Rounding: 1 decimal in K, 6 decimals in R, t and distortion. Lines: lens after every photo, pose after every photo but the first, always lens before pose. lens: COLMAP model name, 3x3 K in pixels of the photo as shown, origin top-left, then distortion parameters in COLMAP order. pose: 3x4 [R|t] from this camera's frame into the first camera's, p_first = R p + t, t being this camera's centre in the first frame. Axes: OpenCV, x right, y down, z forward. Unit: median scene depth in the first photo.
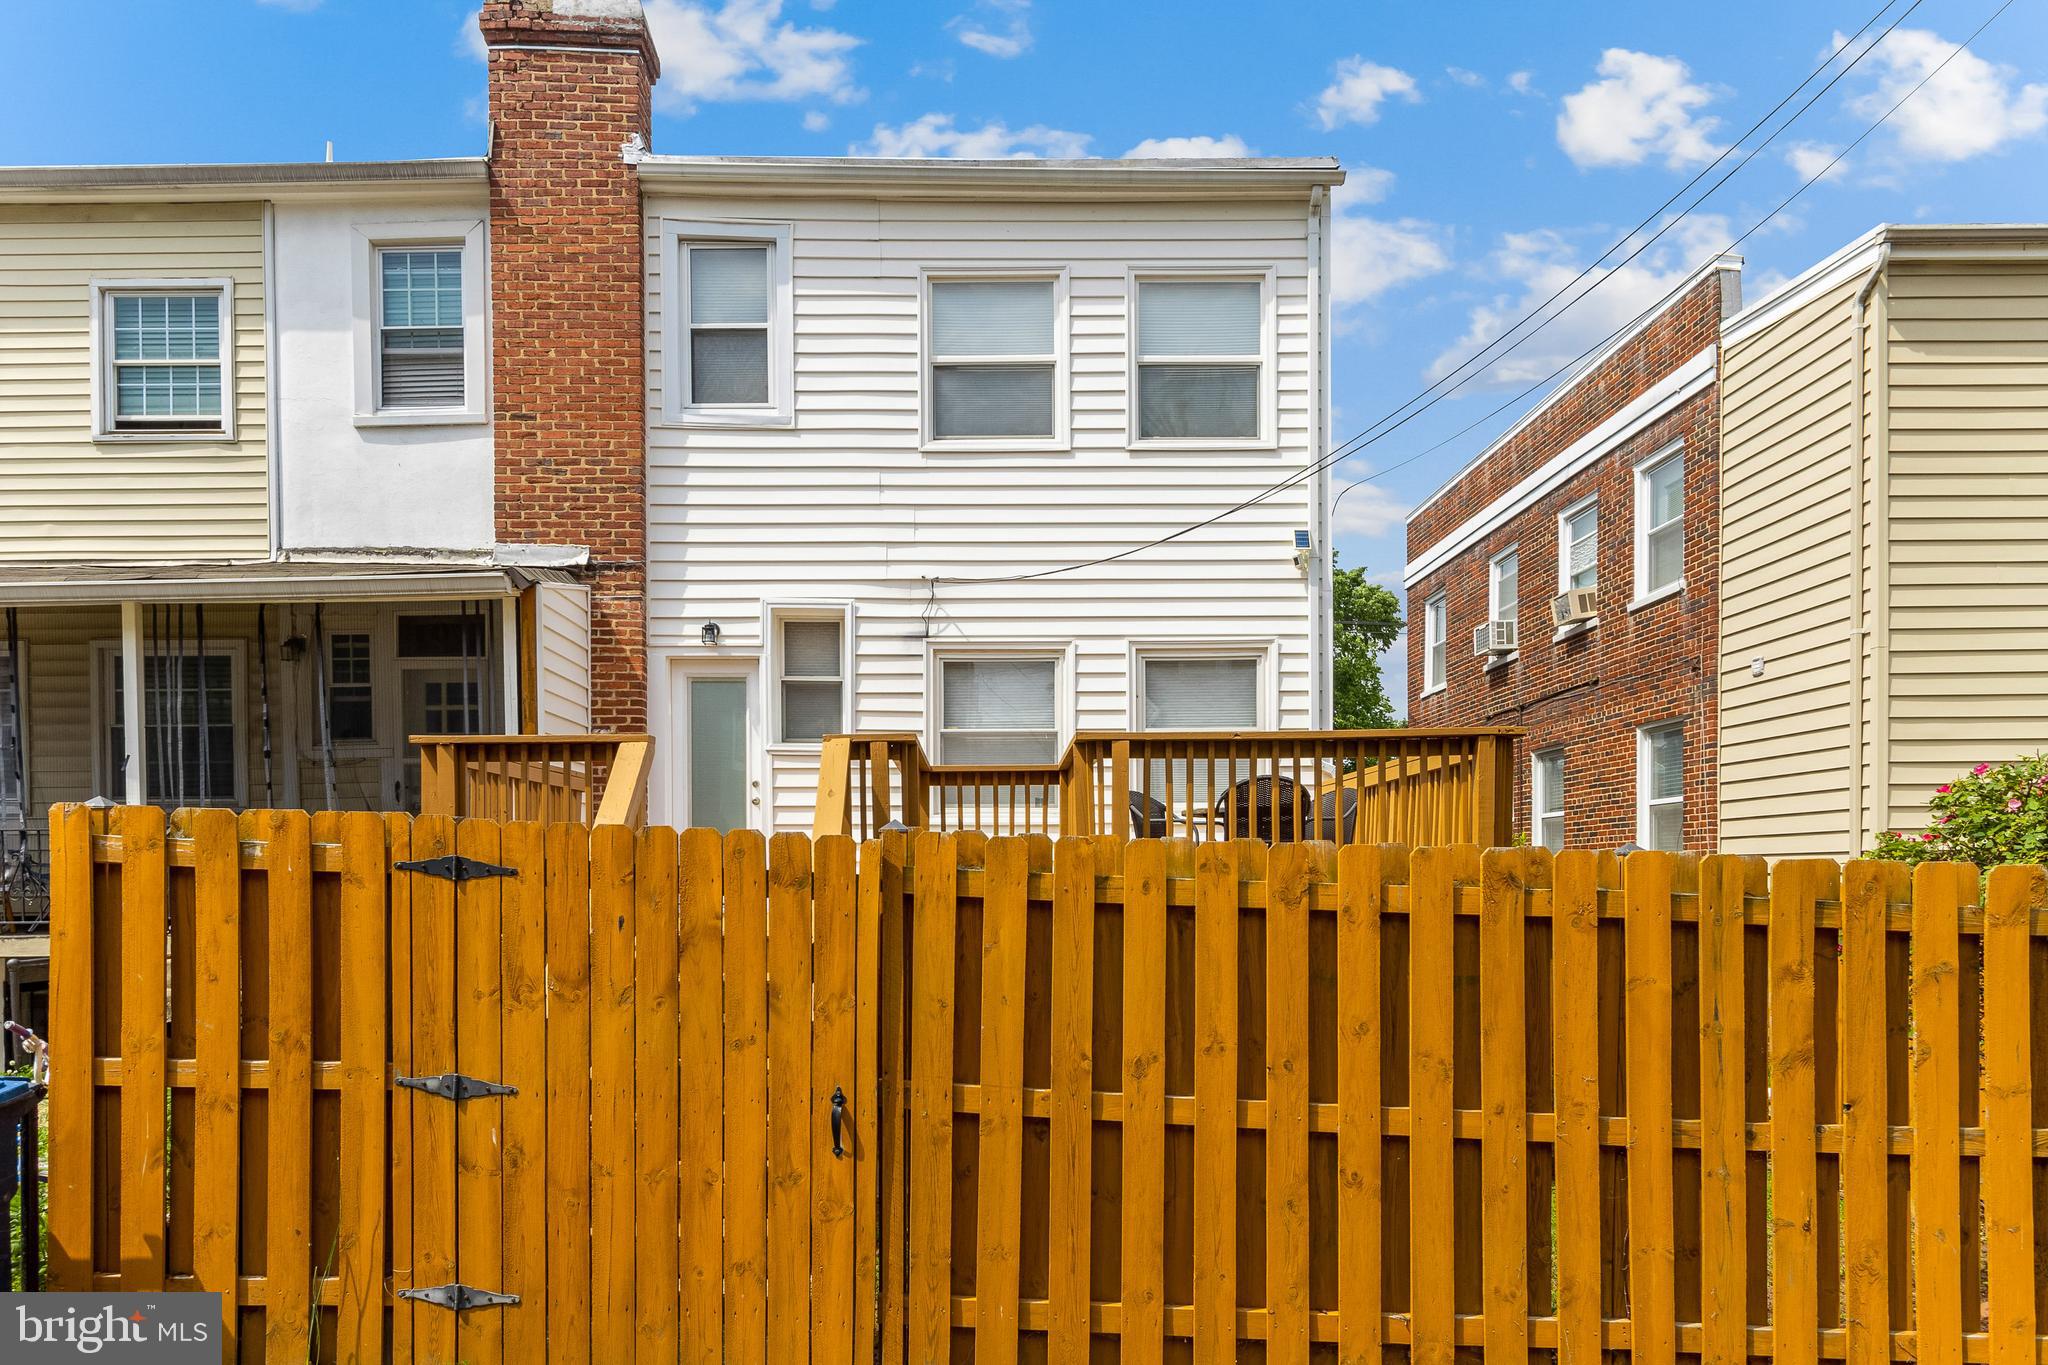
lens RADIAL K [[1352.8, 0, 924.0], [0, 1352.8, 896.8], [0, 0, 1]] dist [0.005197, -0.000582]
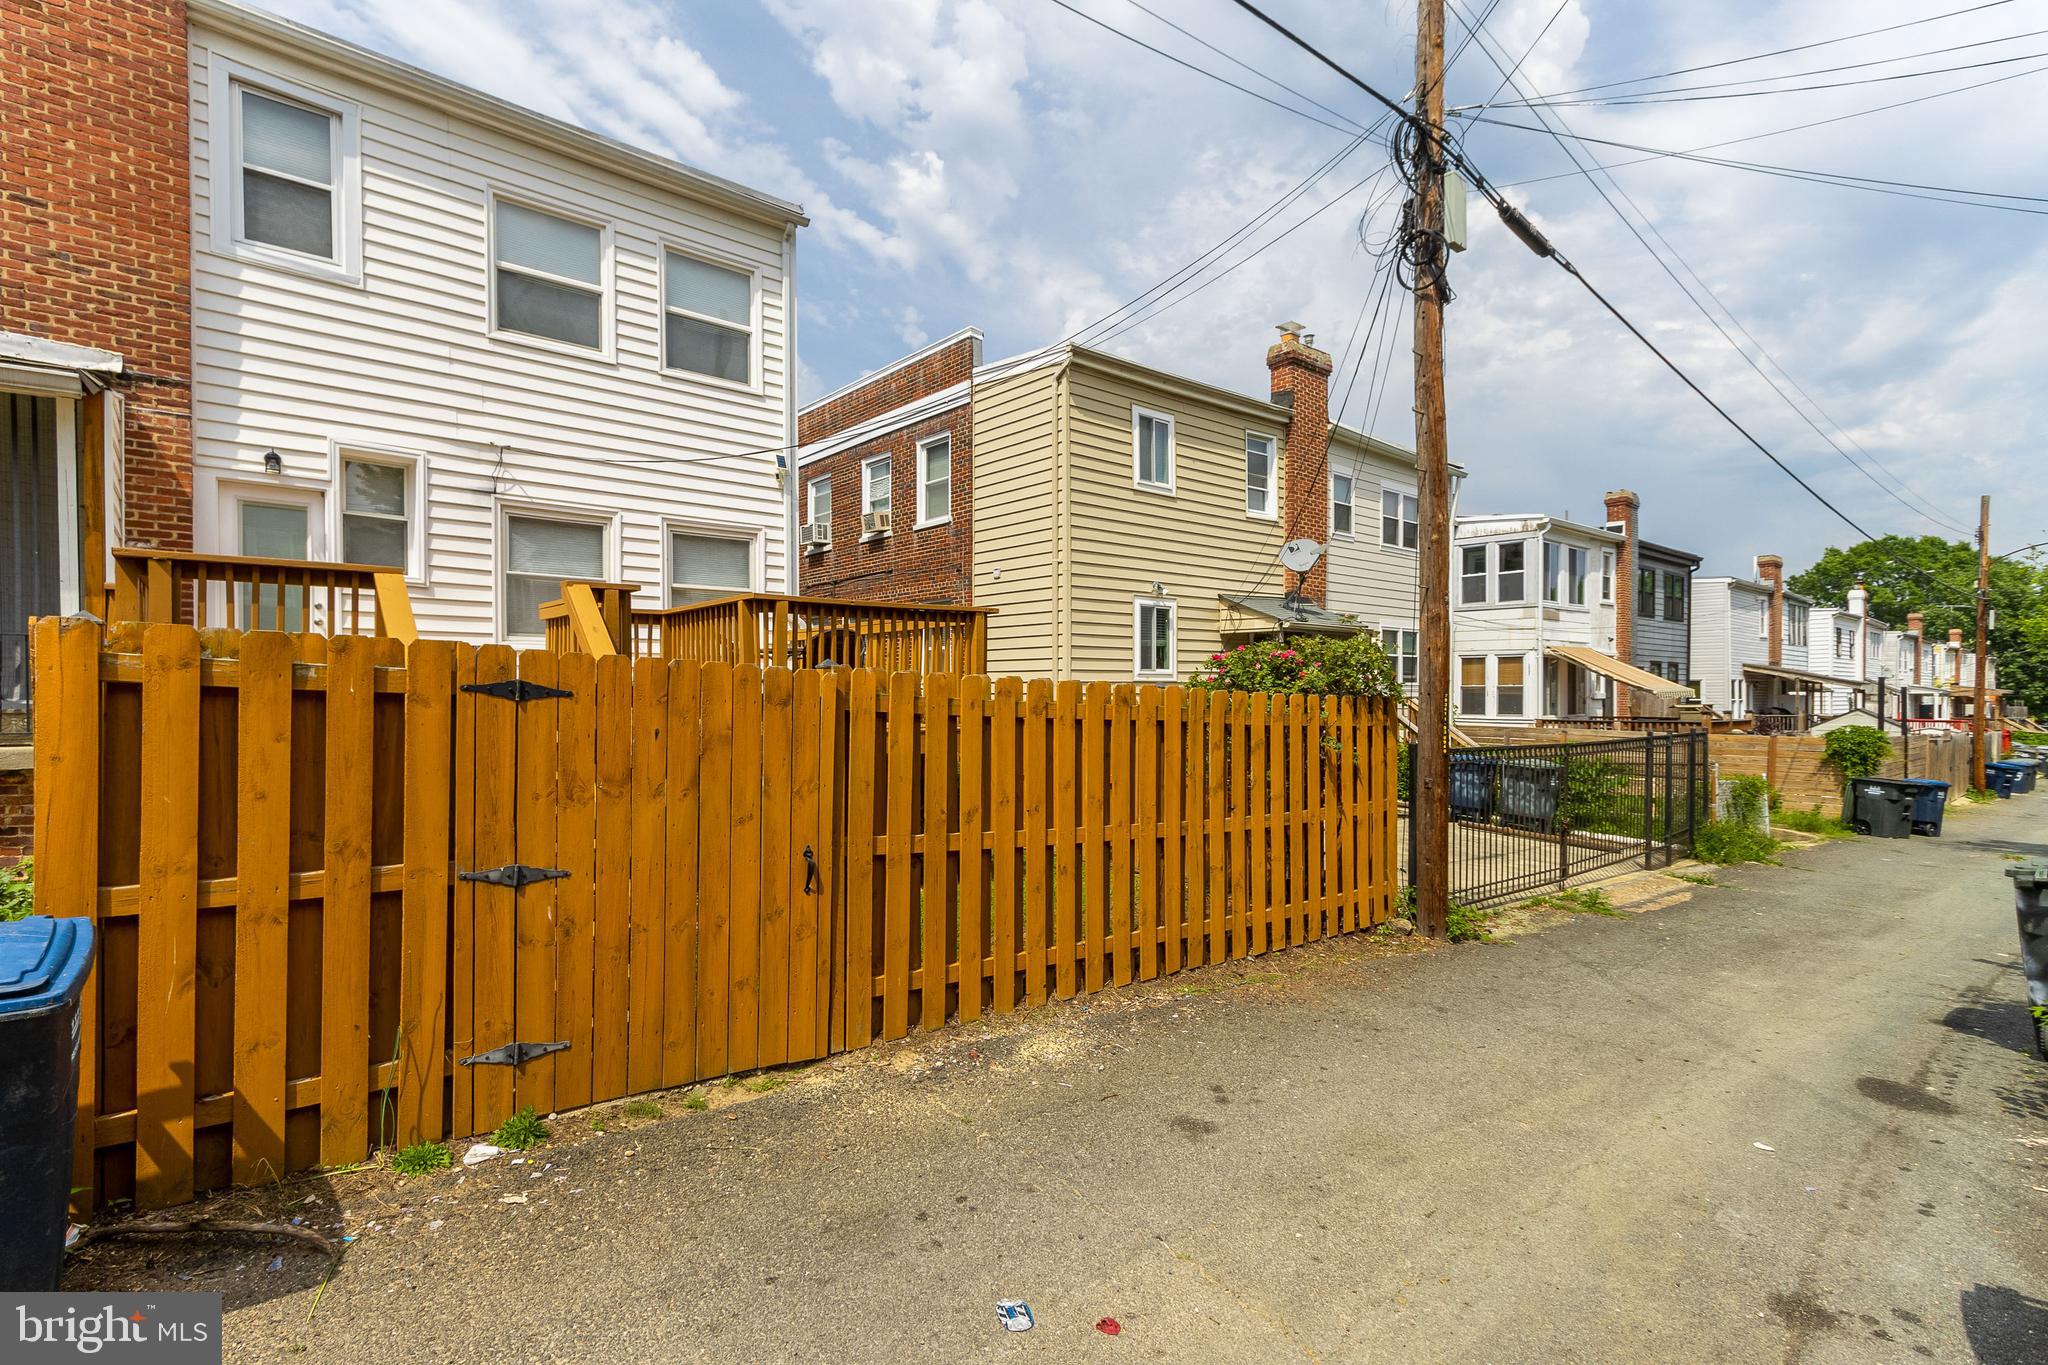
lens RADIAL K [[1009.6, 0, 1020.6], [0, 1009.6, 704.1], [0, 0, 1]] dist [0.003583, -0.001005]
pose [[0.750956, -0.000961, 0.660351, -0.242898], [0.002155, 0.999997, -0.000996, -0.003019], [-0.660349, 0.002171, 0.750956, 0.018647]]
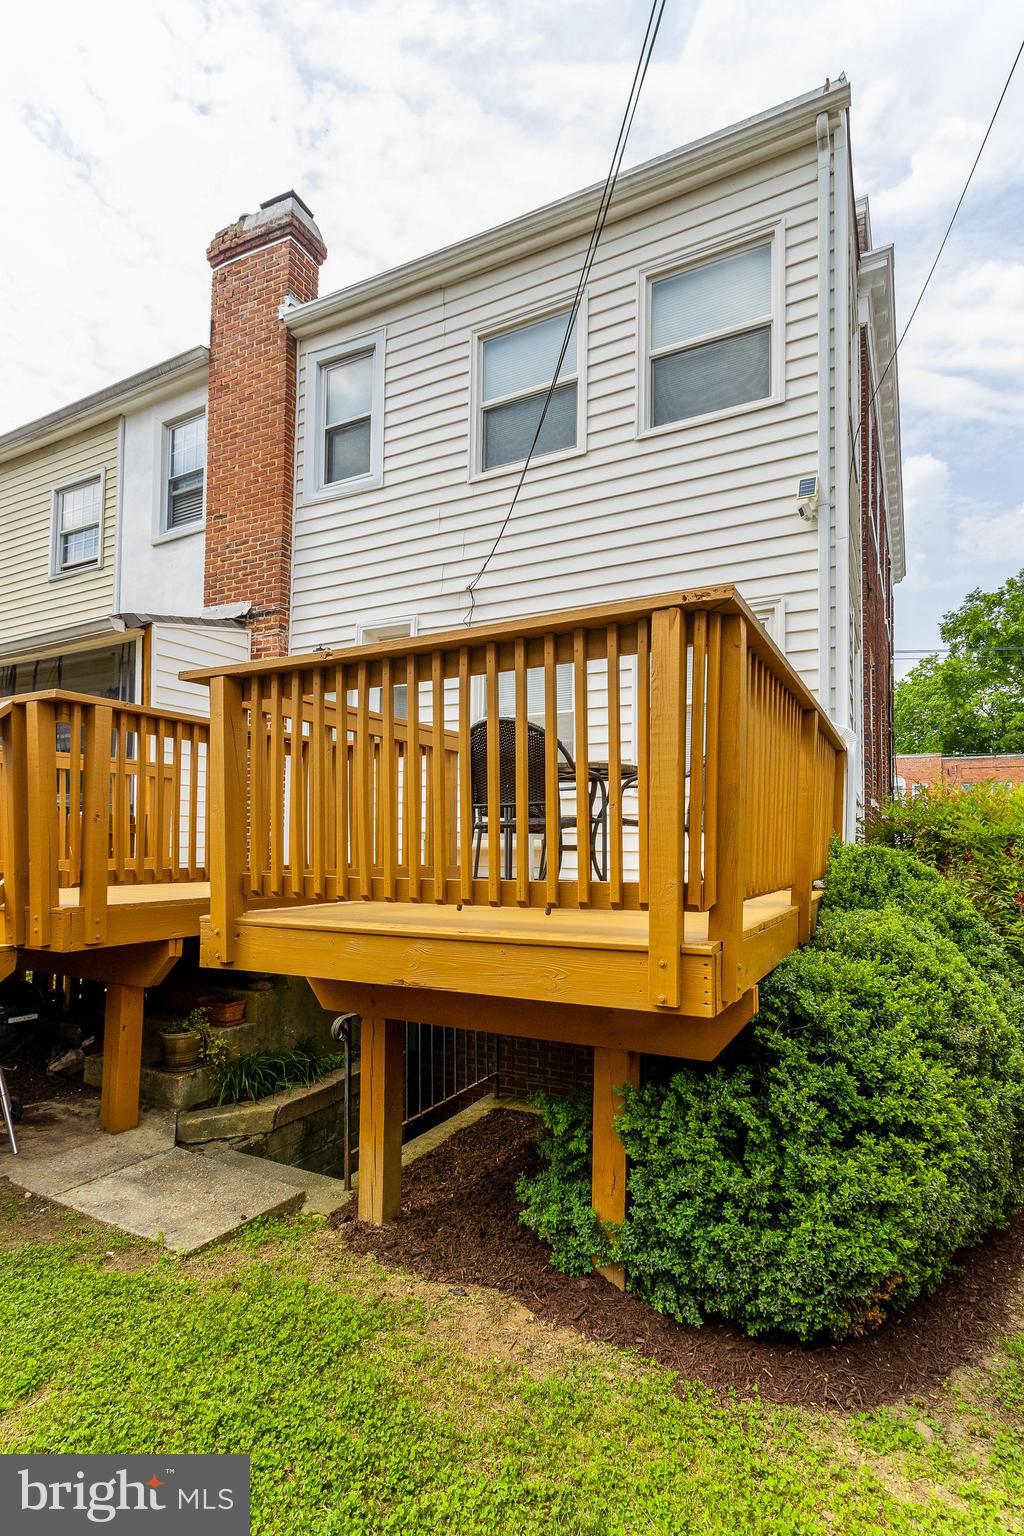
lens RADIAL K [[757.2, 0, 516.0], [0, 757.2, 833.4], [0, 0, 1]] dist [0.003583, -0.001005]
pose [[0.887699, 0.002666, -0.460417, 0.342664], [-0.020963, 0.999180, -0.034630, -0.003230], [0.459947, 0.040393, 0.887027, 0.453297]]
